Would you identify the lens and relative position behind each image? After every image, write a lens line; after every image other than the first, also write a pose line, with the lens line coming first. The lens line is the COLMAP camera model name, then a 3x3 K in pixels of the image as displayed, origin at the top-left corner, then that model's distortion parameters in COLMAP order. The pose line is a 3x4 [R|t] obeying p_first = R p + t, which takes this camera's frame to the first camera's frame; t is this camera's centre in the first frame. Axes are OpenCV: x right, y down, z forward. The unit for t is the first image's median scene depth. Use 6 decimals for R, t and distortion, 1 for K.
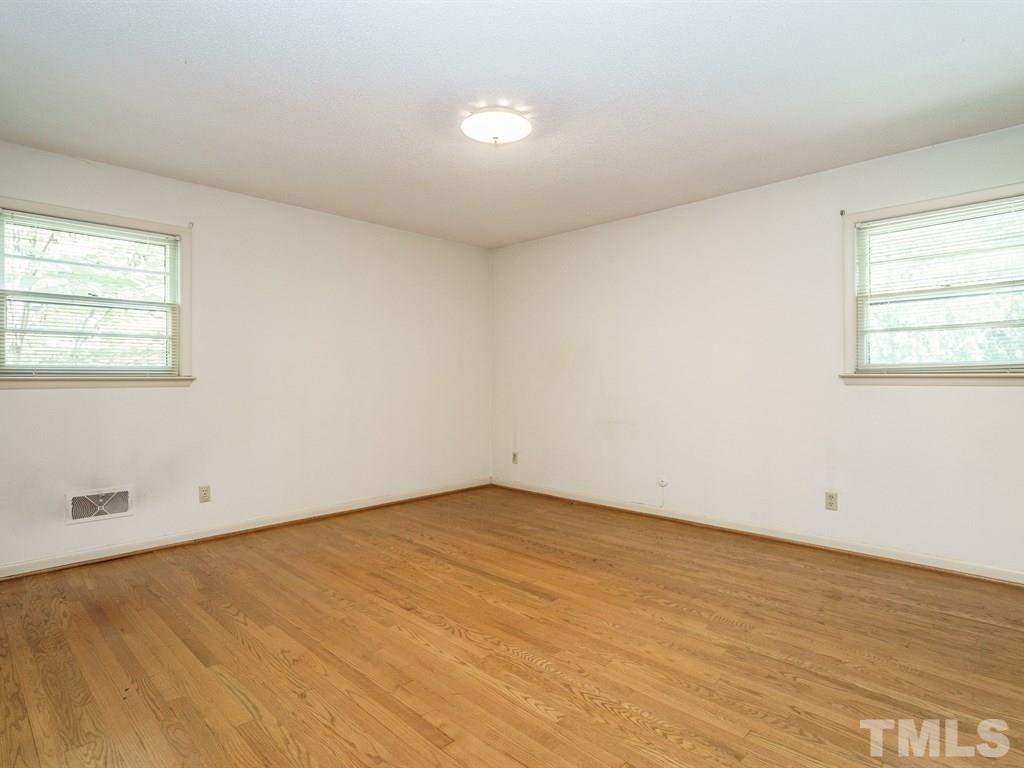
lens RADIAL K [[532.5, 0, 495.3], [0, 532.5, 380.0], [0, 0, 1]] dist [-0.002589, -0.000060]
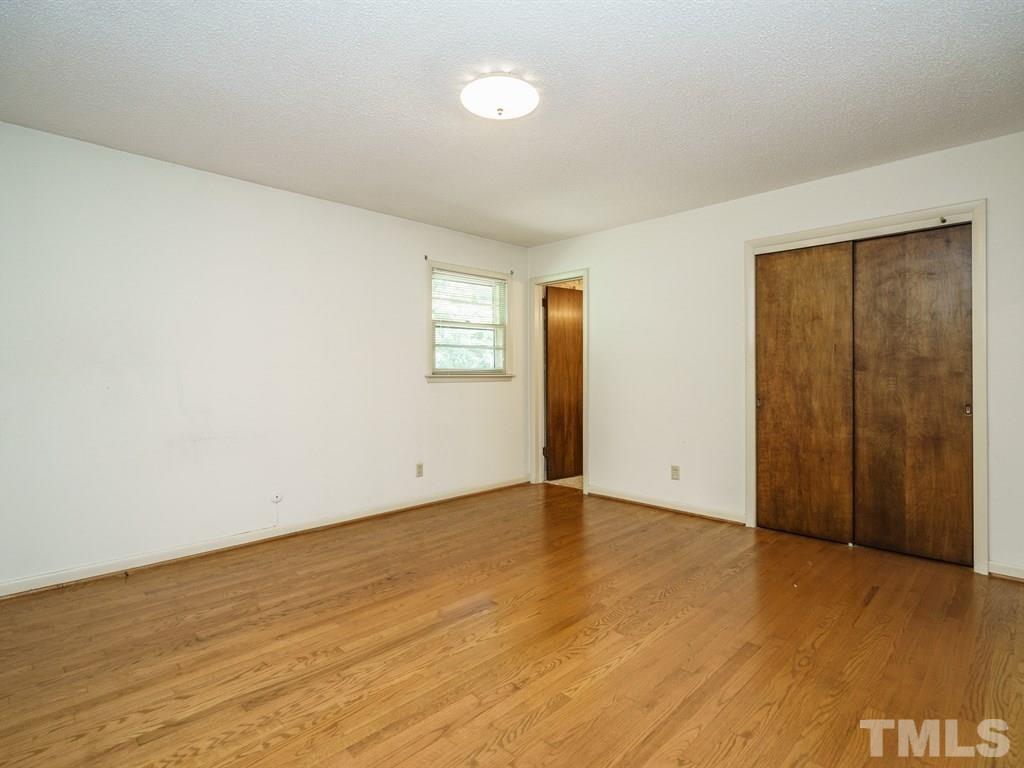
lens RADIAL K [[532.5, 0, 495.3], [0, 532.5, 380.0], [0, 0, 1]] dist [-0.002589, -0.000060]
pose [[0.017868, -0.008497, 0.999804, -0.764800], [0.009762, 0.999918, 0.008323, -0.008470], [-0.999793, 0.009611, 0.017950, 0.852067]]
